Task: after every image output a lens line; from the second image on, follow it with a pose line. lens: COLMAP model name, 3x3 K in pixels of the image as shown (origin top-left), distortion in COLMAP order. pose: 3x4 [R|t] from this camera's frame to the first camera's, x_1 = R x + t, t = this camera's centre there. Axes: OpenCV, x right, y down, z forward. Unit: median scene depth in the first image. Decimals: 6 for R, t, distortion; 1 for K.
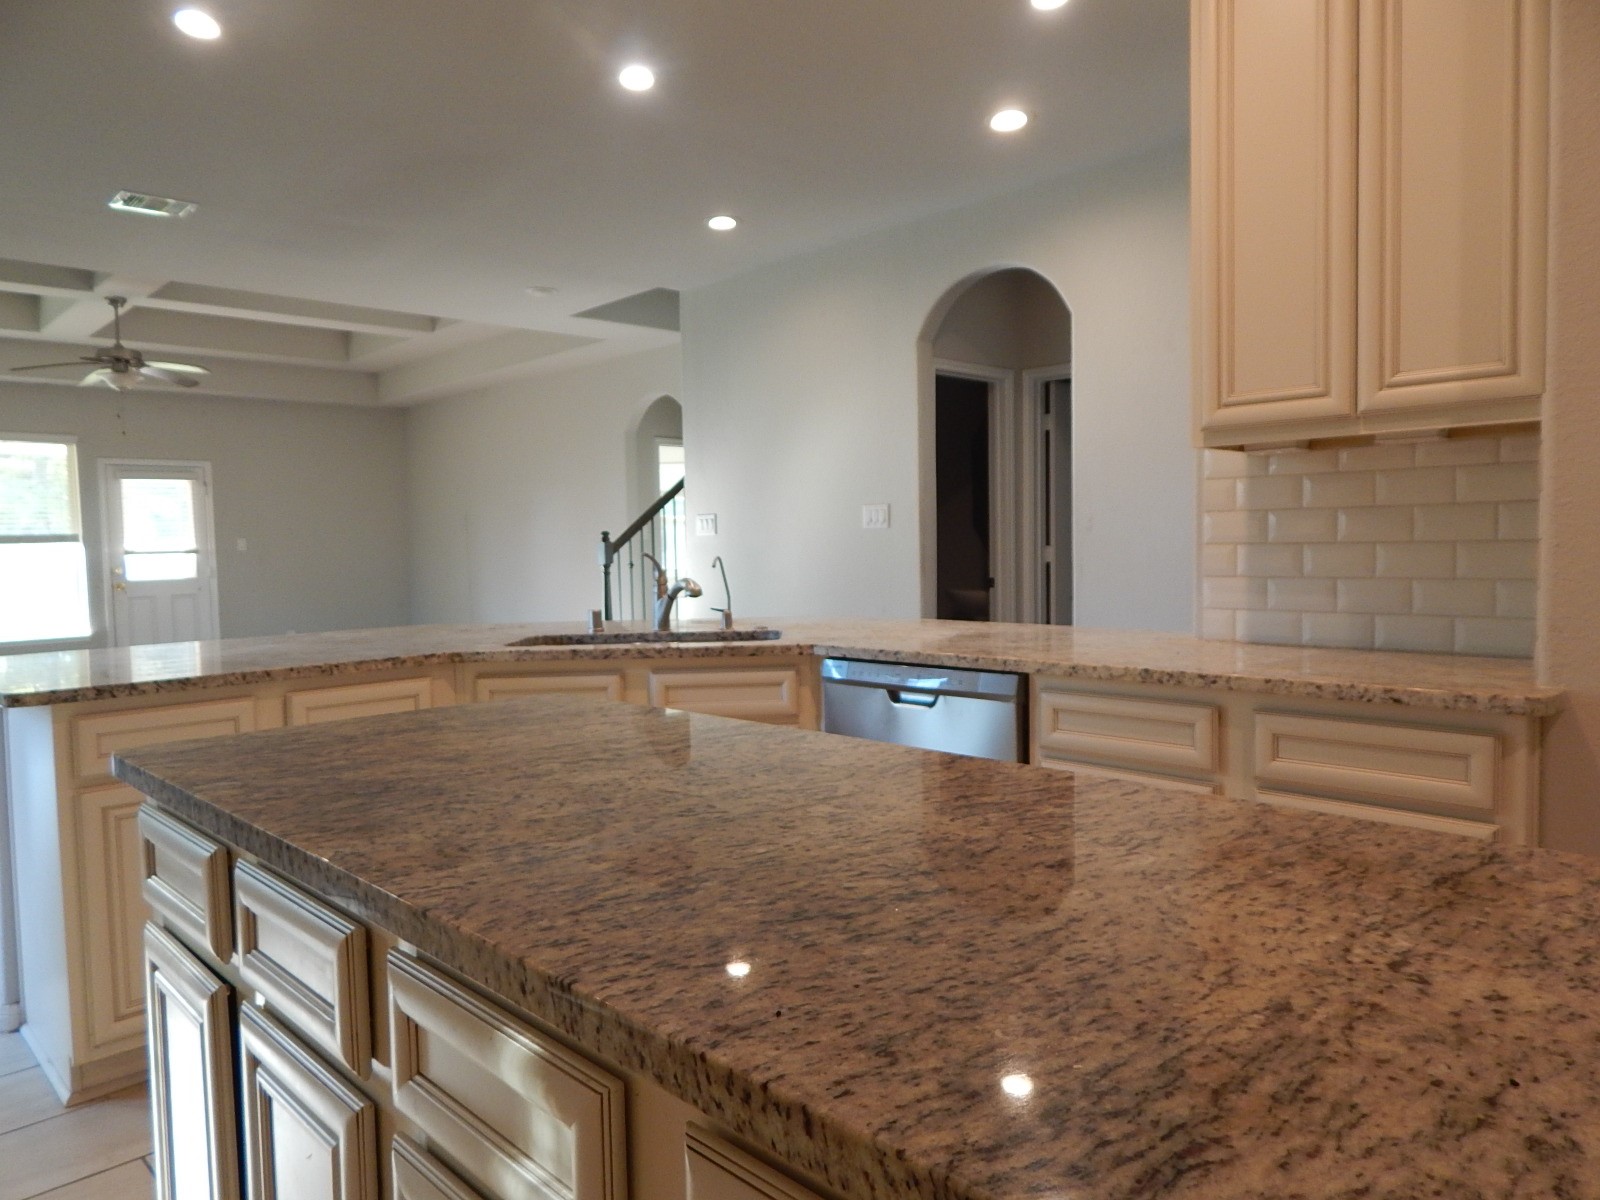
lens RADIAL K [[1088.7, 0, 788.3], [0, 1088.7, 588.6], [0, 0, 1]] dist [0.038671, -0.021326]
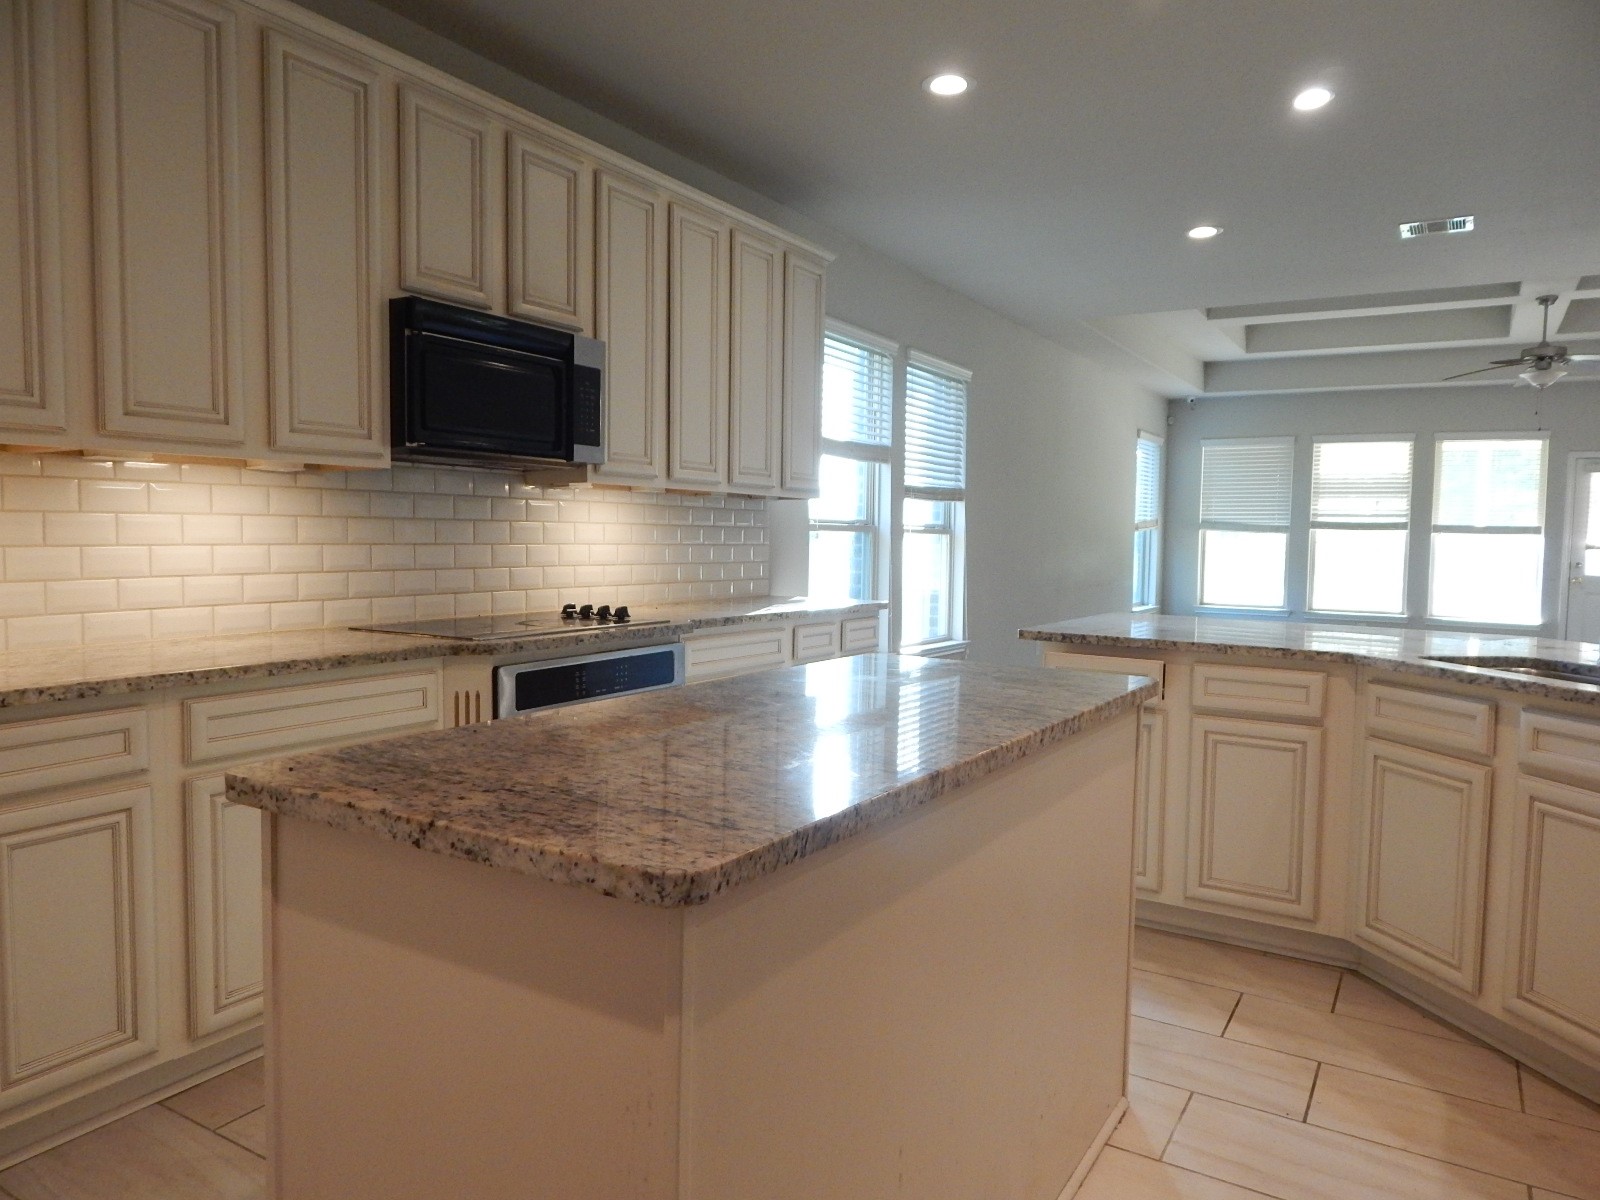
lens RADIAL K [[1088.7, 0, 815.2], [0, 1088.7, 598.0], [0, 0, 1]] dist [0.038671, -0.021326]
pose [[0.266083, 0.090842, -0.959660, 0.172441], [-0.072215, 0.994630, 0.074130, -0.010715], [0.961241, 0.049578, 0.271215, 0.070334]]
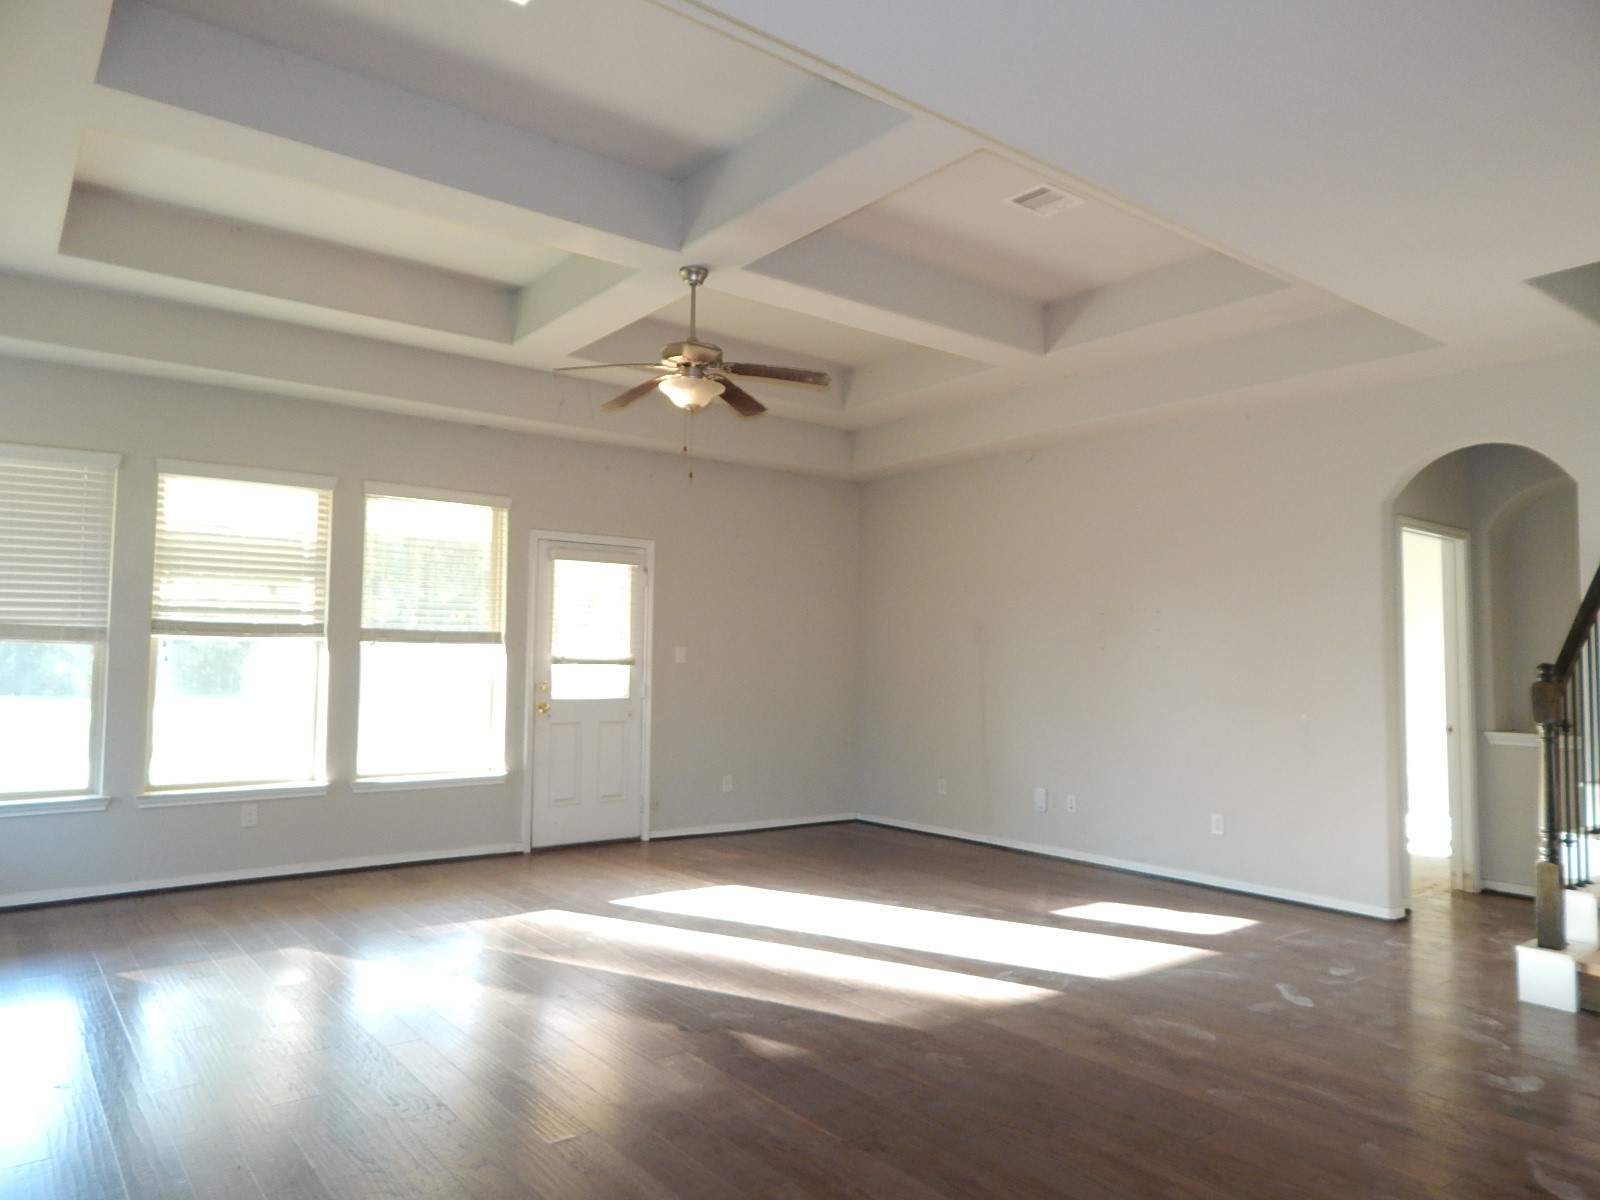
lens RADIAL K [[1088.7, 0, 807.2], [0, 1088.7, 606.6], [0, 0, 1]] dist [0.038671, -0.021326]
pose [[0.994612, 0.034956, -0.097591, -0.377430], [-0.043541, 0.995232, -0.087275, -0.013188], [0.094075, 0.091054, 0.991392, 0.311789]]
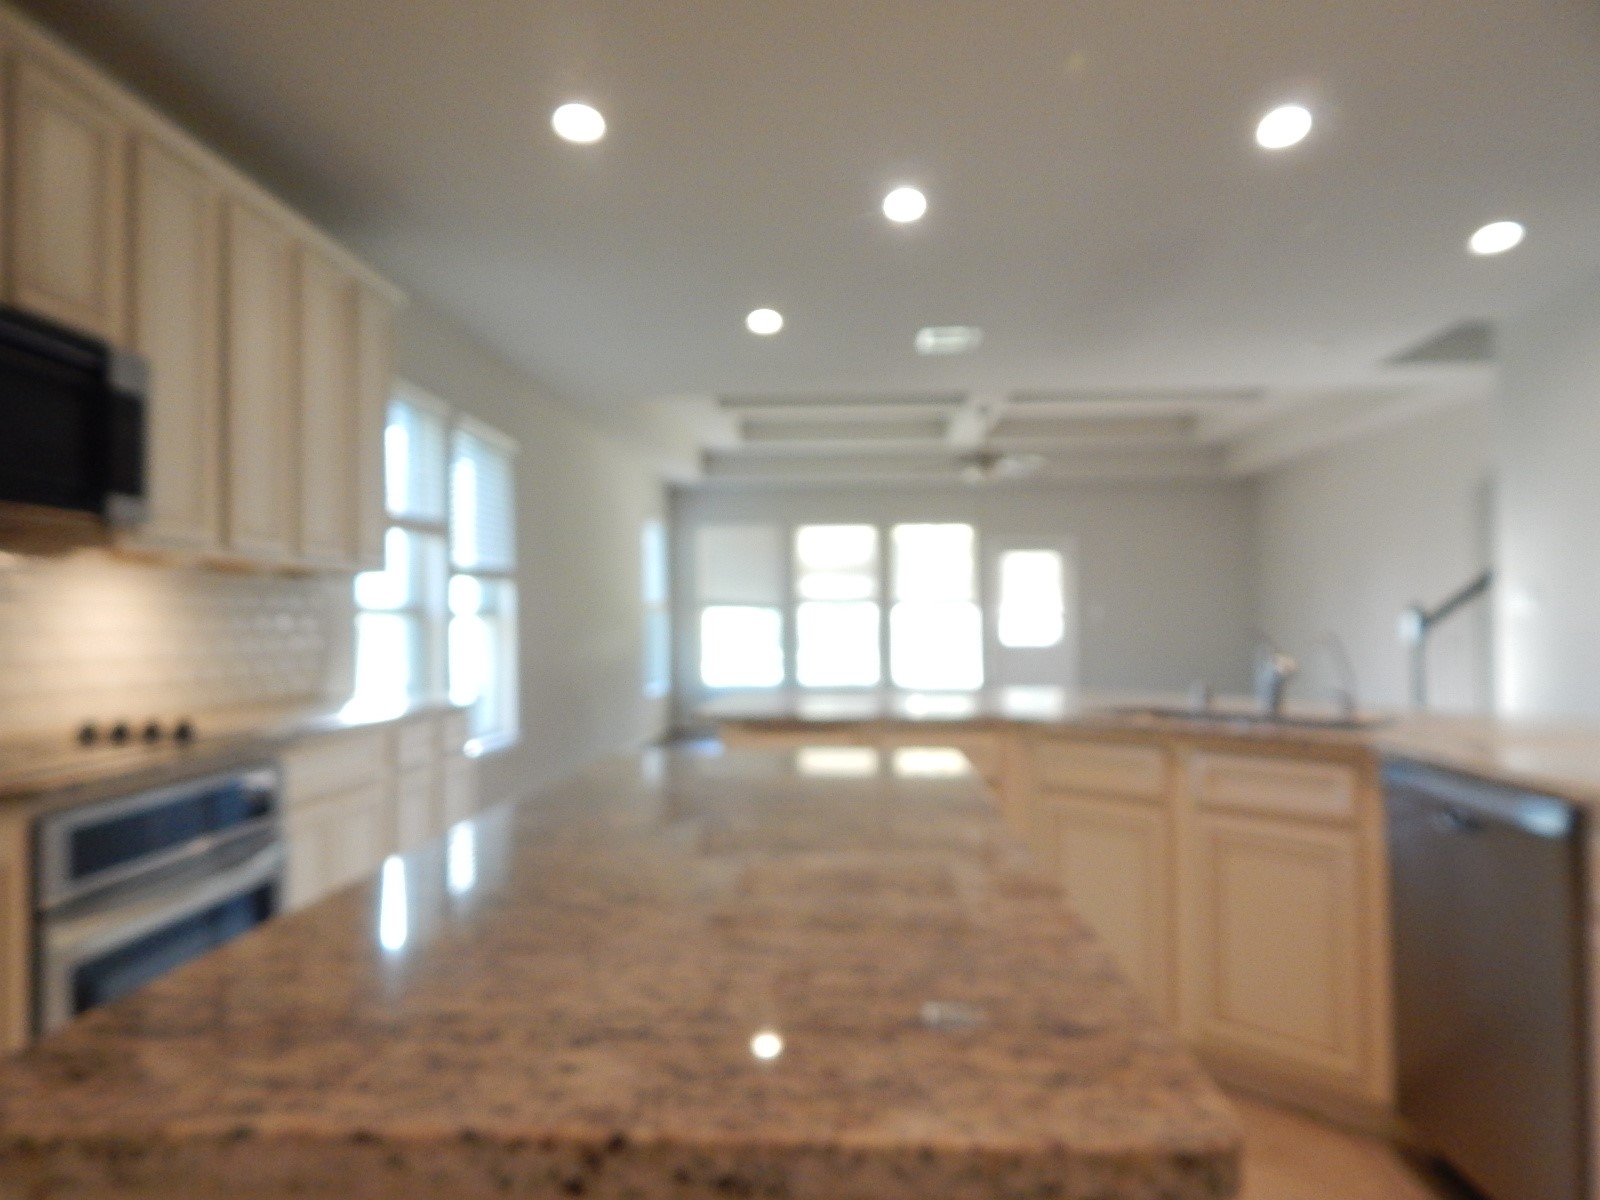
lens RADIAL K [[1088.7, 0, 810.7], [0, 1088.7, 588.9], [0, 0, 1]] dist [0.038671, -0.021326]
pose [[0.697258, -0.000018, -0.716820, 0.099541], [-0.043911, 0.998121, -0.042738, -0.002892], [0.715474, 0.061275, 0.695947, 0.026388]]
